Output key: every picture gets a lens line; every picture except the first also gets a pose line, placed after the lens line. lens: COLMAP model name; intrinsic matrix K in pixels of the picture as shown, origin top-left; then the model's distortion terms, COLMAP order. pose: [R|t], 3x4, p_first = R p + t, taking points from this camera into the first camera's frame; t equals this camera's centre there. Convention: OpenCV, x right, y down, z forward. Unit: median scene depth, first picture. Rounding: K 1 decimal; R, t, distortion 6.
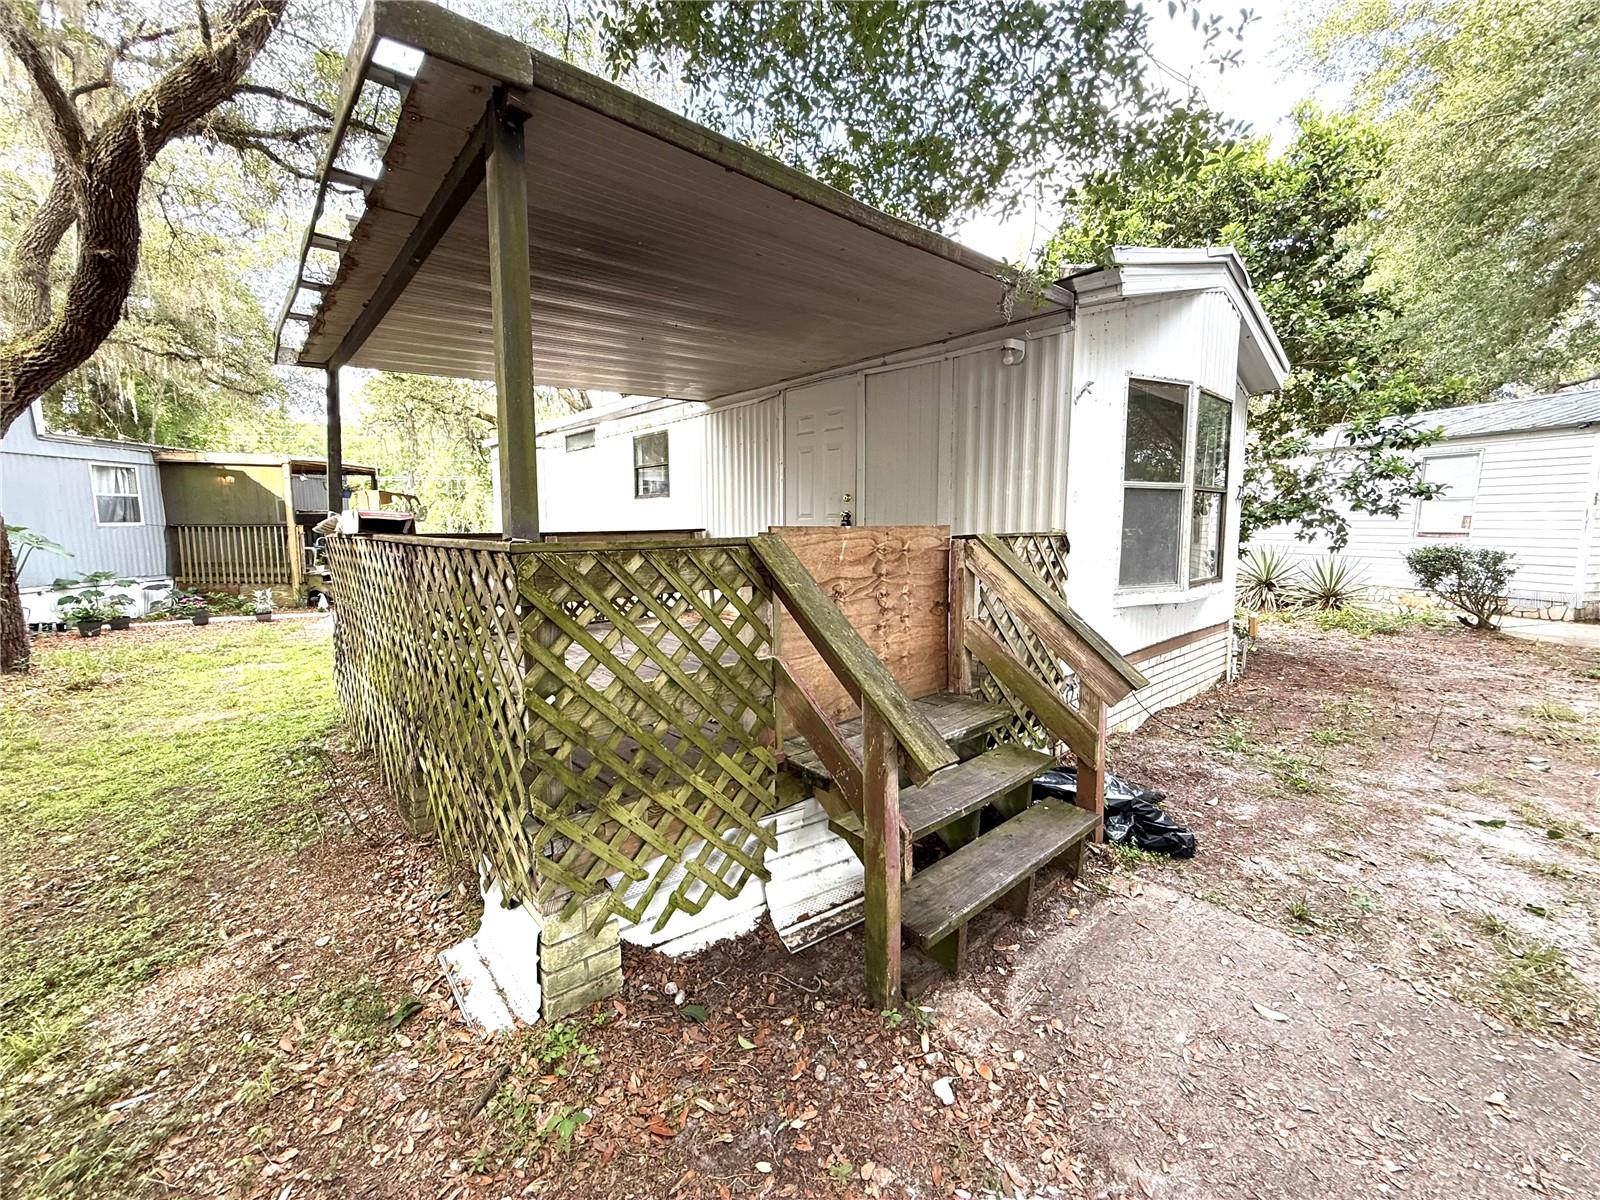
lens RADIAL K [[638.0, 0, 806.9], [0, 638.0, 597.2], [0, 0, 1]] dist [0.000809, -0.000001]
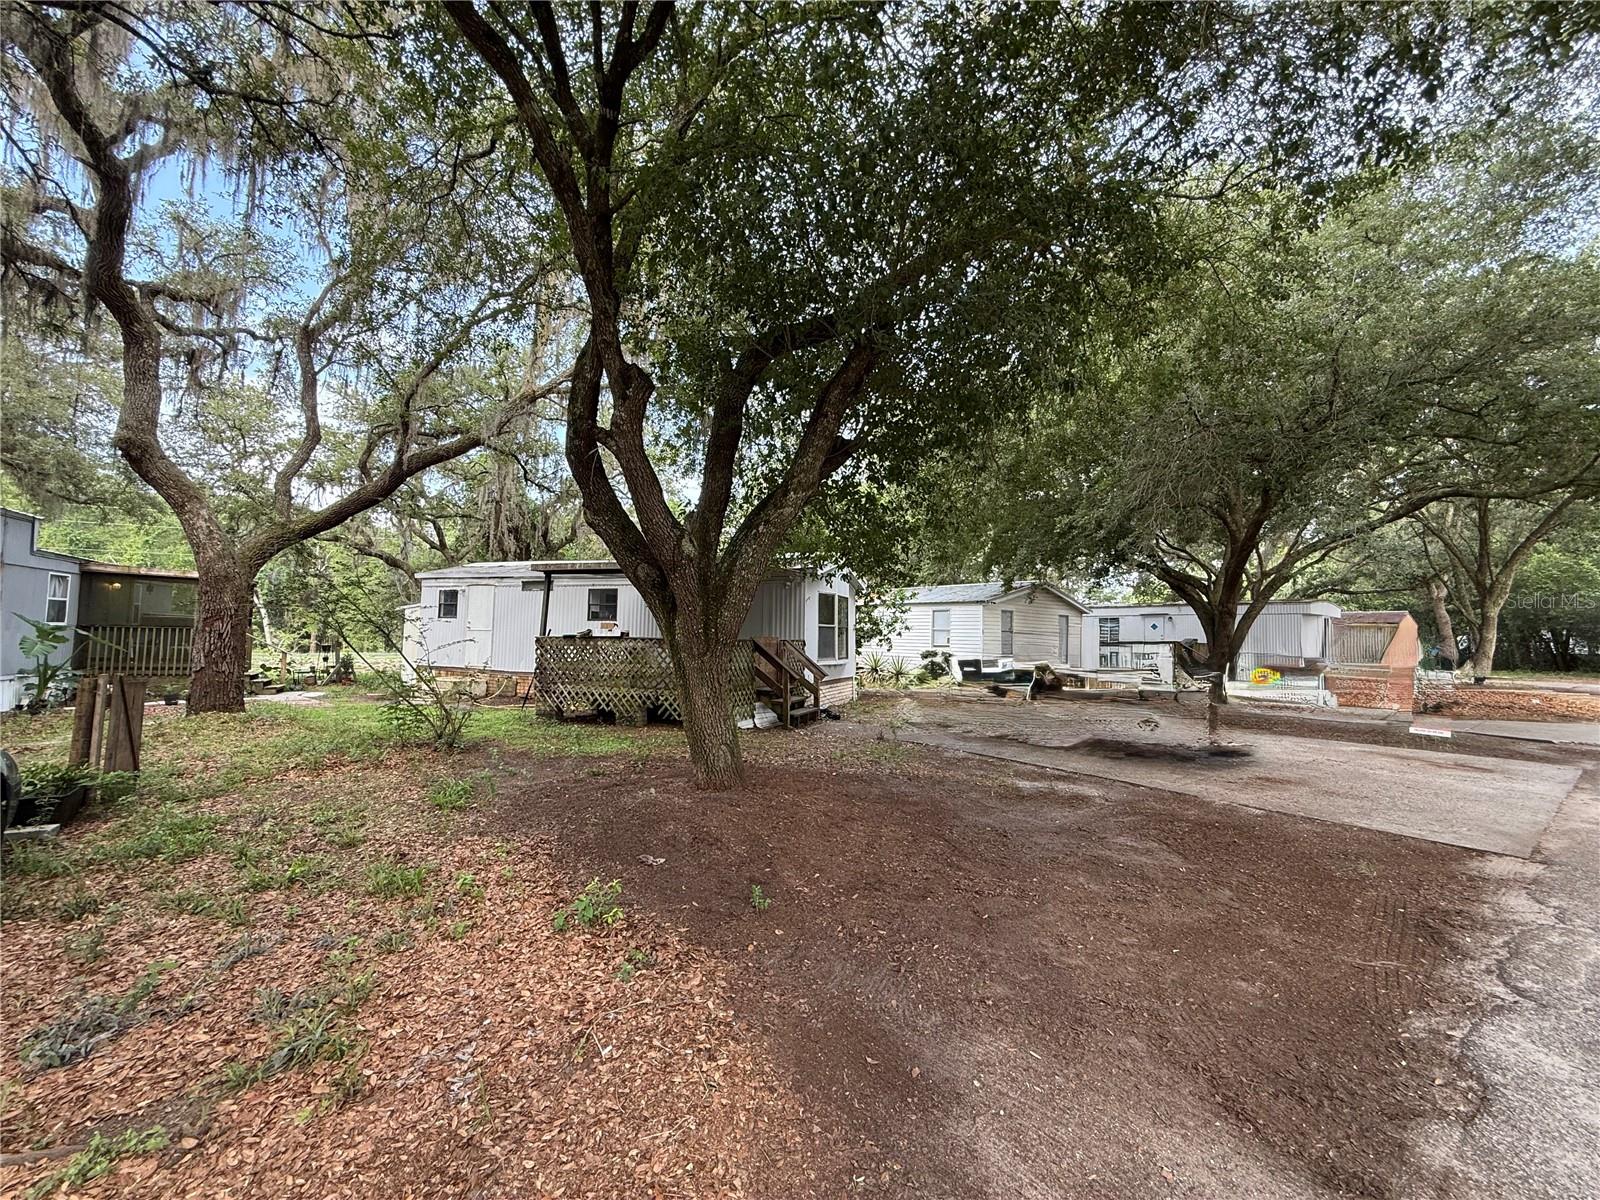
lens RADIAL K [[639.8, 0, 800.0], [0, 639.8, 600.0], [0, 0, 1]] dist [-0.001370, 0.000679]
pose [[0.886570, 0.061618, 0.458473, -1.146381], [0.011888, 0.987727, -0.155738, 0.208747], [-0.462442, 0.143523, 0.874956, -1.921309]]
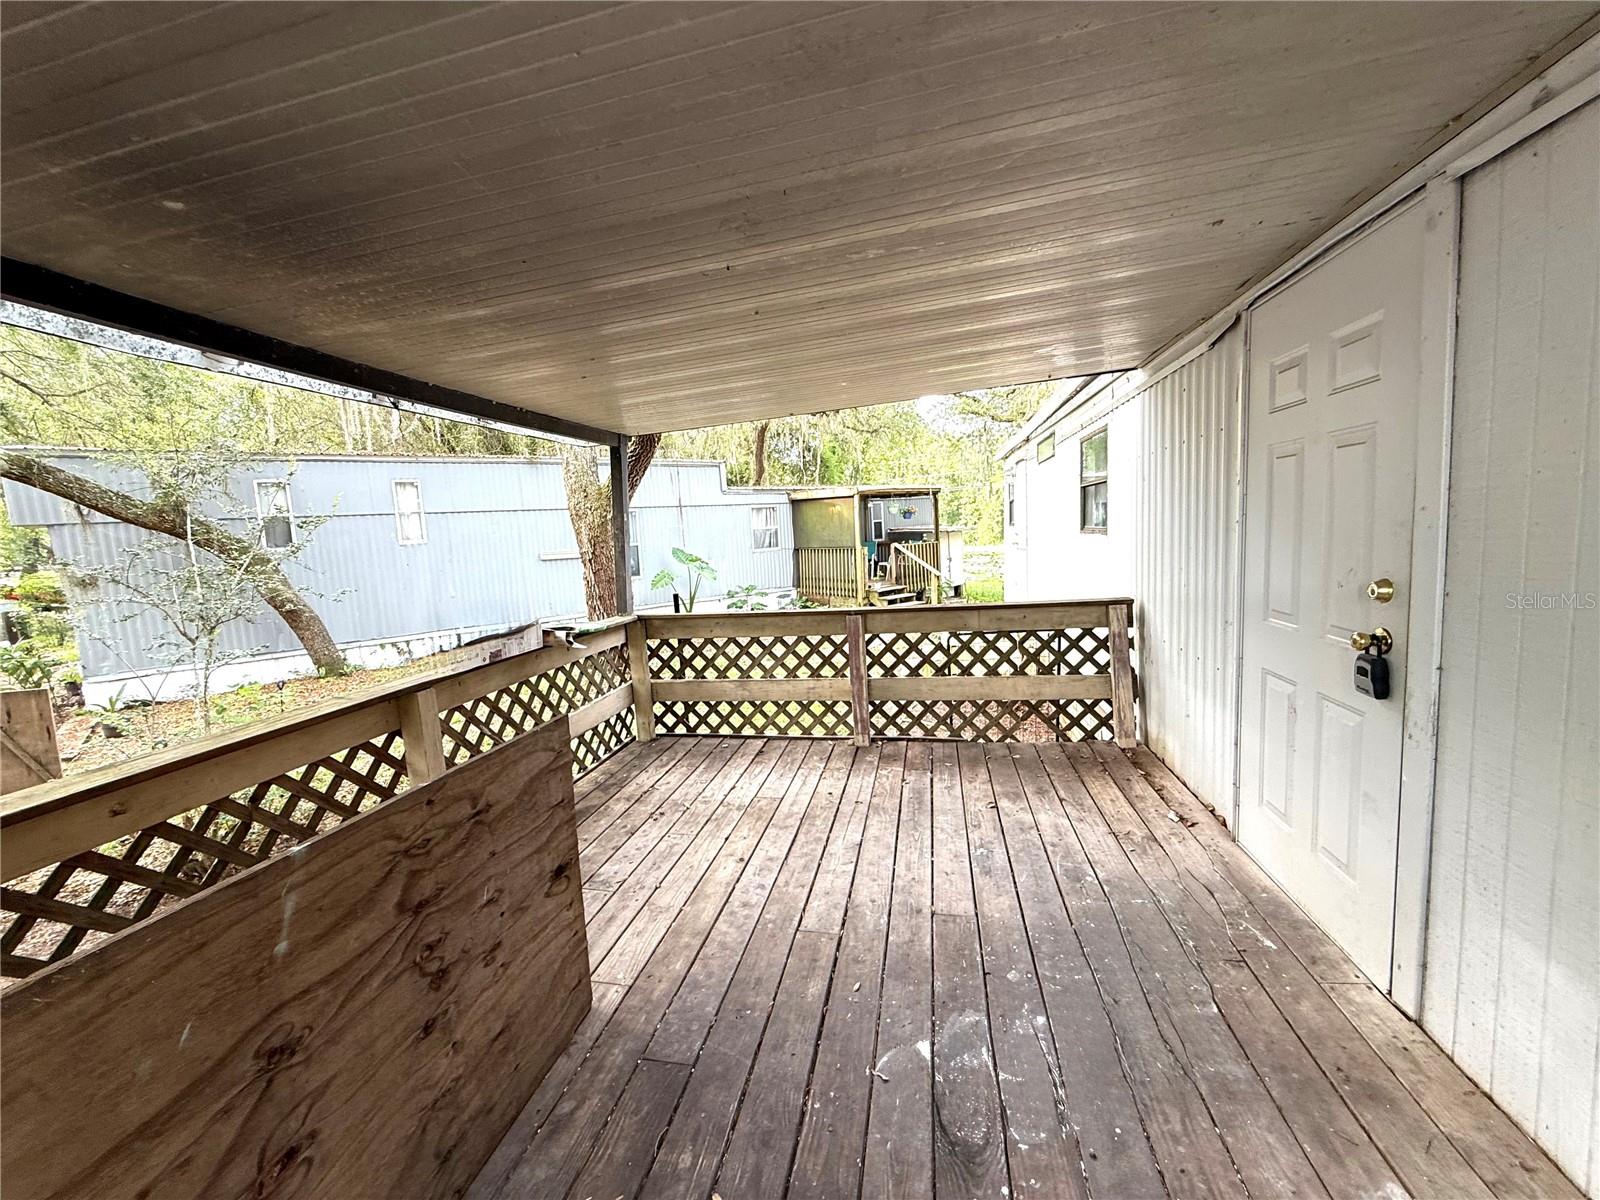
lens RADIAL K [[639.8, 0, 800.0], [0, 639.8, 600.0], [0, 0, 1]] dist [-0.001370, 0.000679]
pose [[0.592703, 0.058923, -0.803263, 0.201064], [-0.043229, 0.998210, 0.041326, -0.201558], [0.804260, 0.010230, 0.594190, 0.753365]]
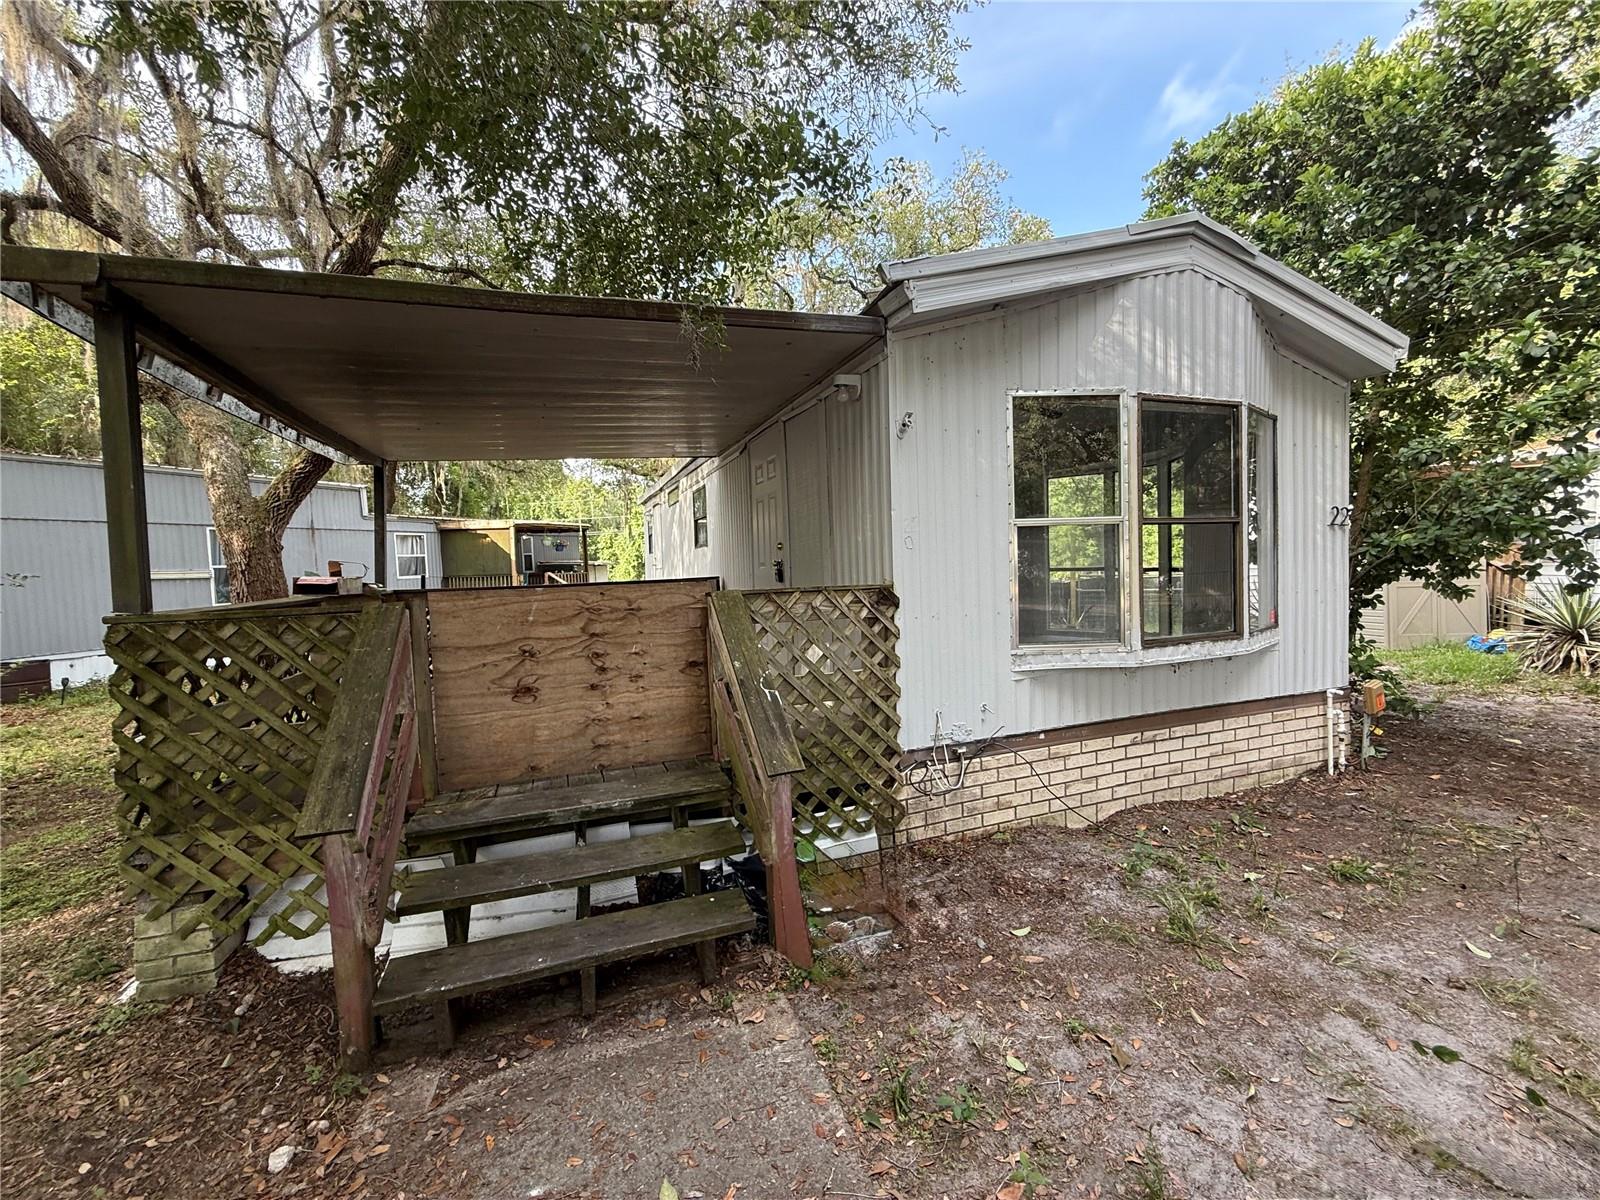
lens RADIAL K [[639.8, 0, 800.0], [0, 639.8, 600.0], [0, 0, 1]] dist [-0.001370, 0.000679]
pose [[0.927192, -0.003377, -0.374571, 0.613702], [-0.016184, 0.998665, -0.049063, -0.035249], [0.374236, 0.051553, 0.925899, 0.143999]]
